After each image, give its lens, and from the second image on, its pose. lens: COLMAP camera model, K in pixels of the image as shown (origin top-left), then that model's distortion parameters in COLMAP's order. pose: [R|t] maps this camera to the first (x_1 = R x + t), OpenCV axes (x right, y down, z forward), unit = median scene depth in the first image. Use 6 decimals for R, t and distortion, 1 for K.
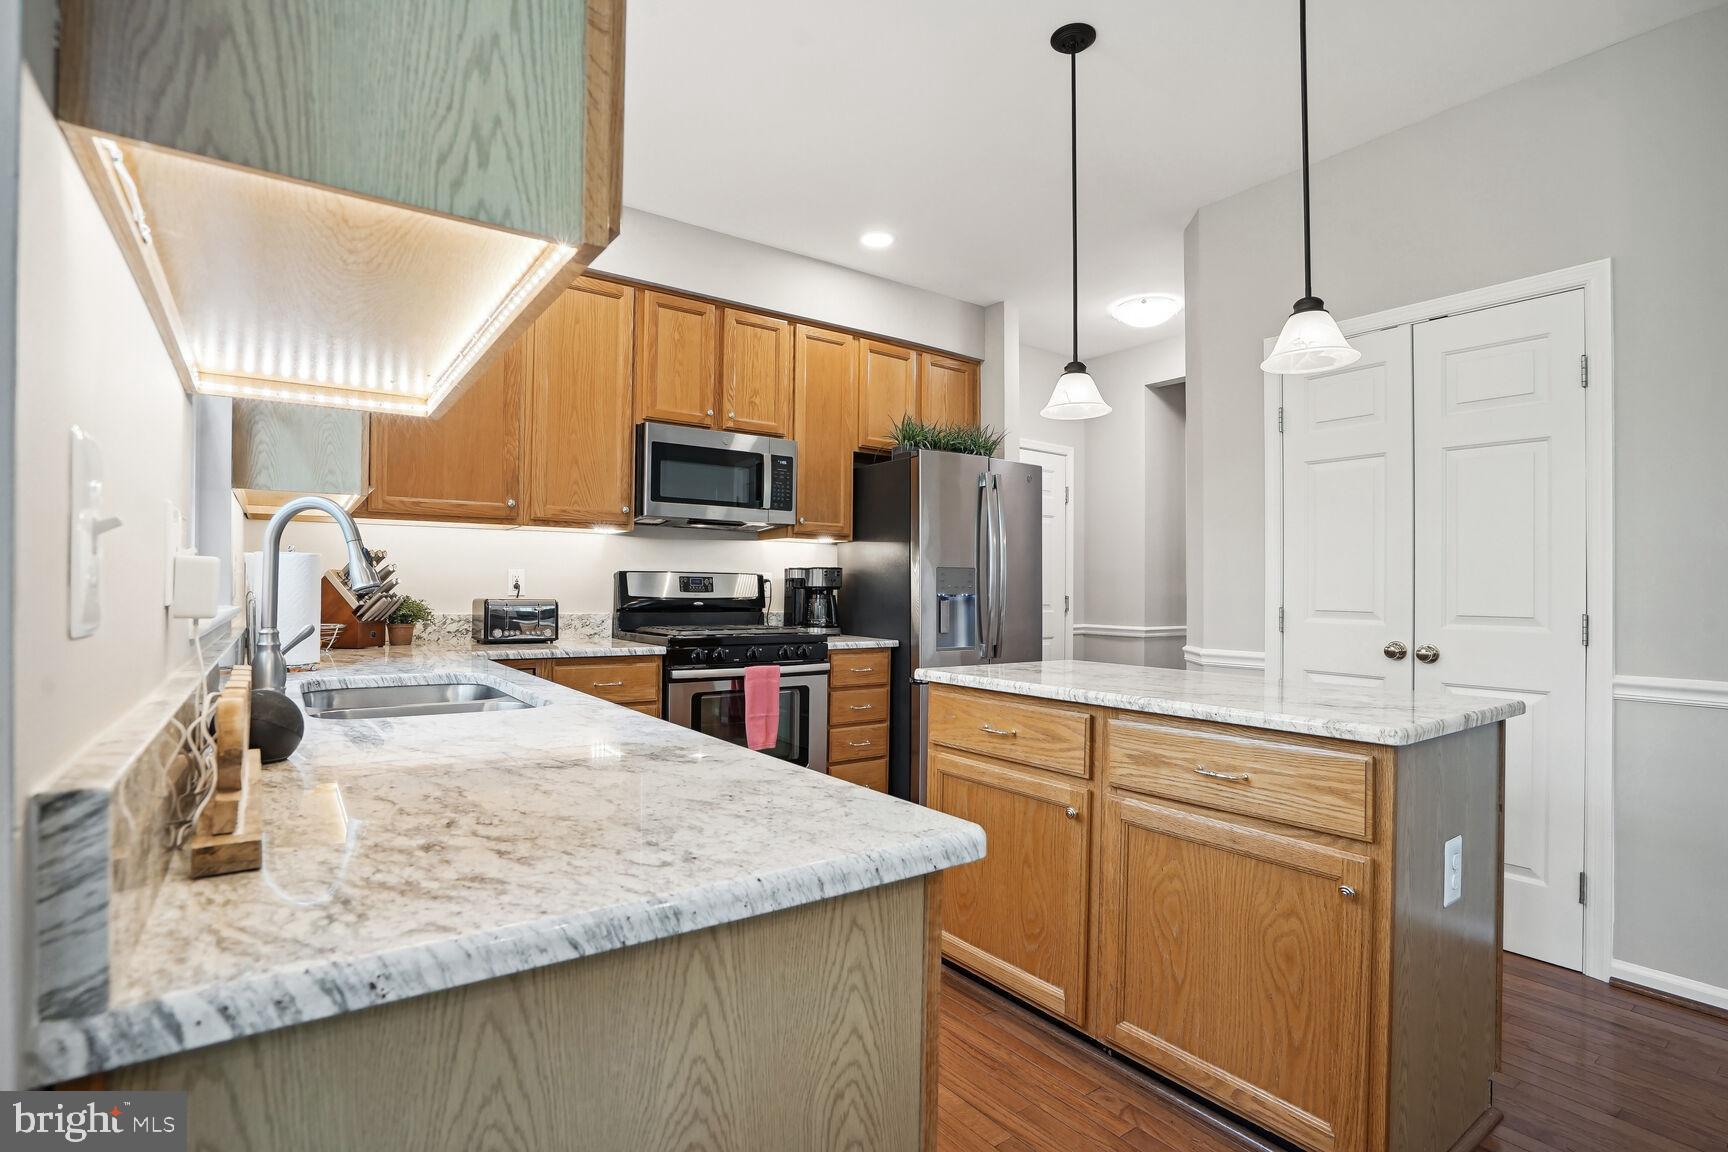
lens RADIAL K [[823.3, 0, 864.0], [0, 823.3, 576.0], [0, 0, 1]] dist [-0.064141, 0.000224]
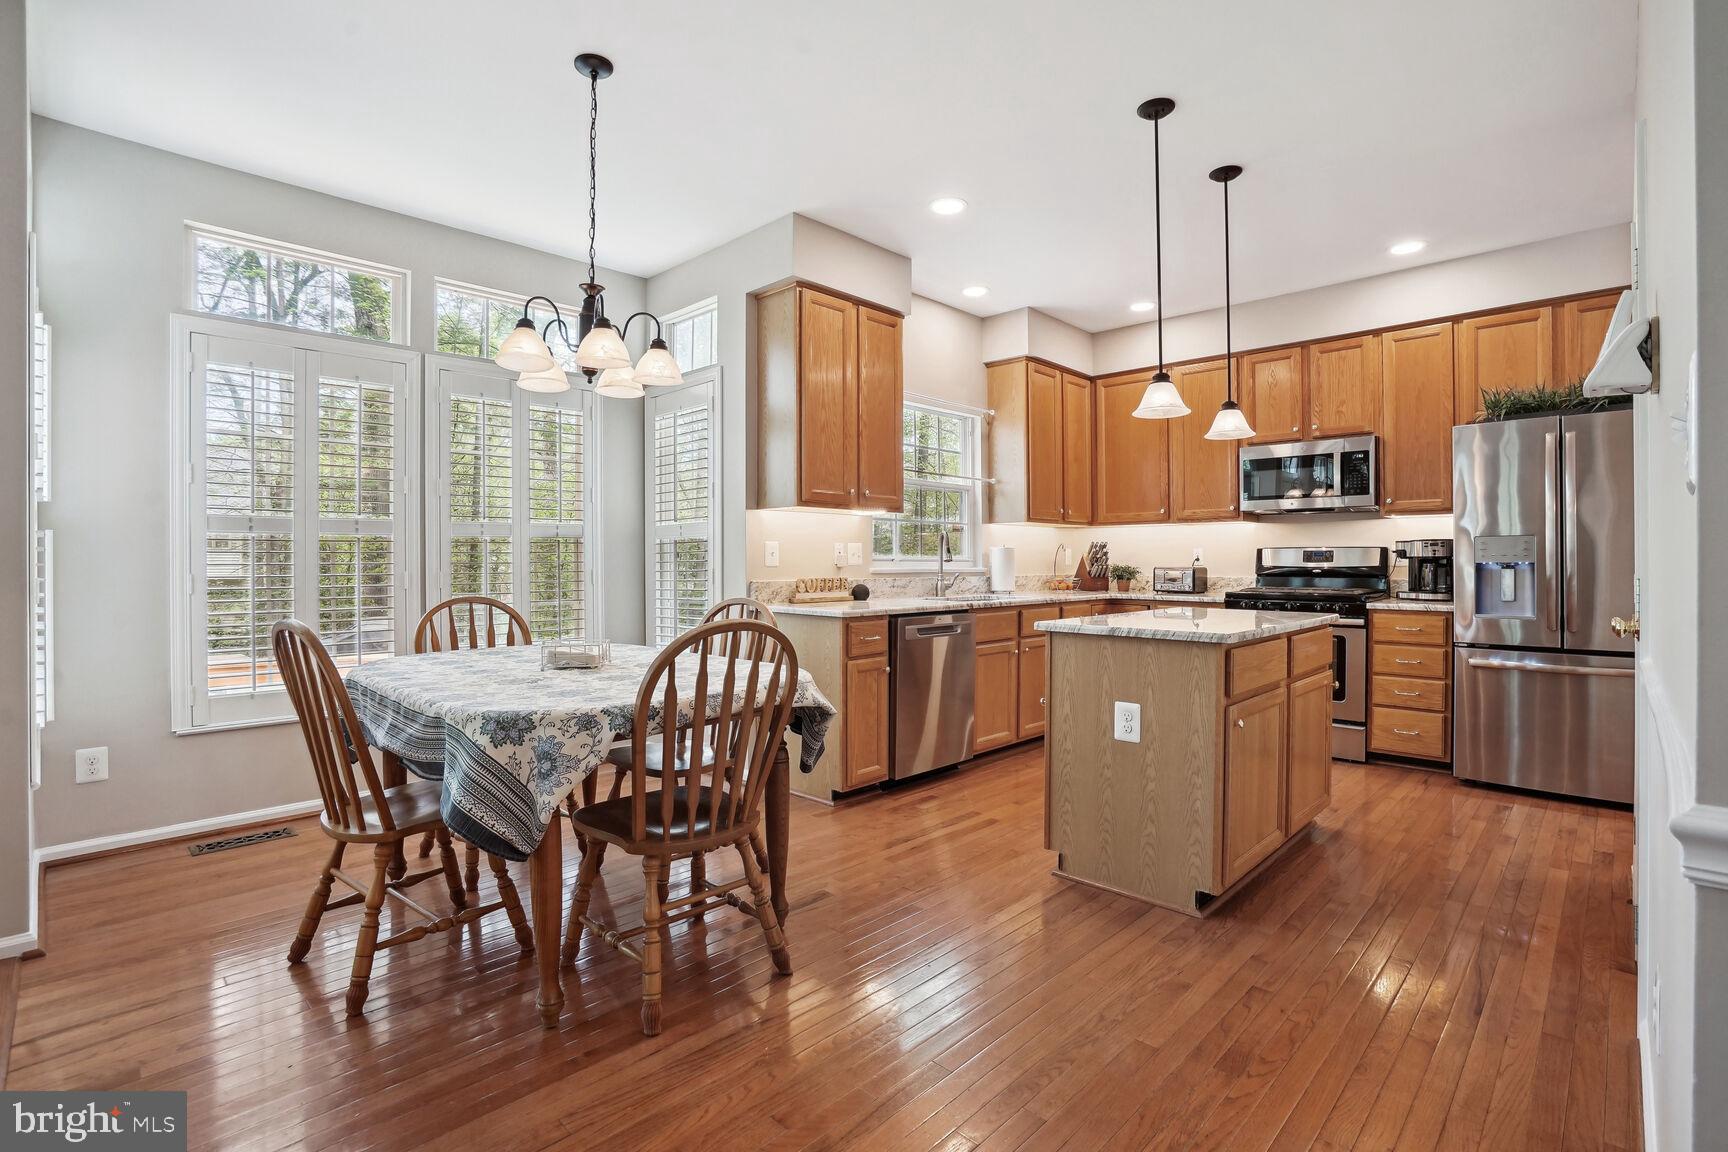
lens RADIAL K [[802.6, 0, 876.0], [0, 802.6, 562.7], [0, 0, 1]] dist [-0.049912, 0.023169]
pose [[0.190617, -0.007339, -0.981637, 0.936264], [0.016721, 0.999851, -0.004228, 0.014357], [0.981522, -0.015608, 0.190712, 0.066176]]
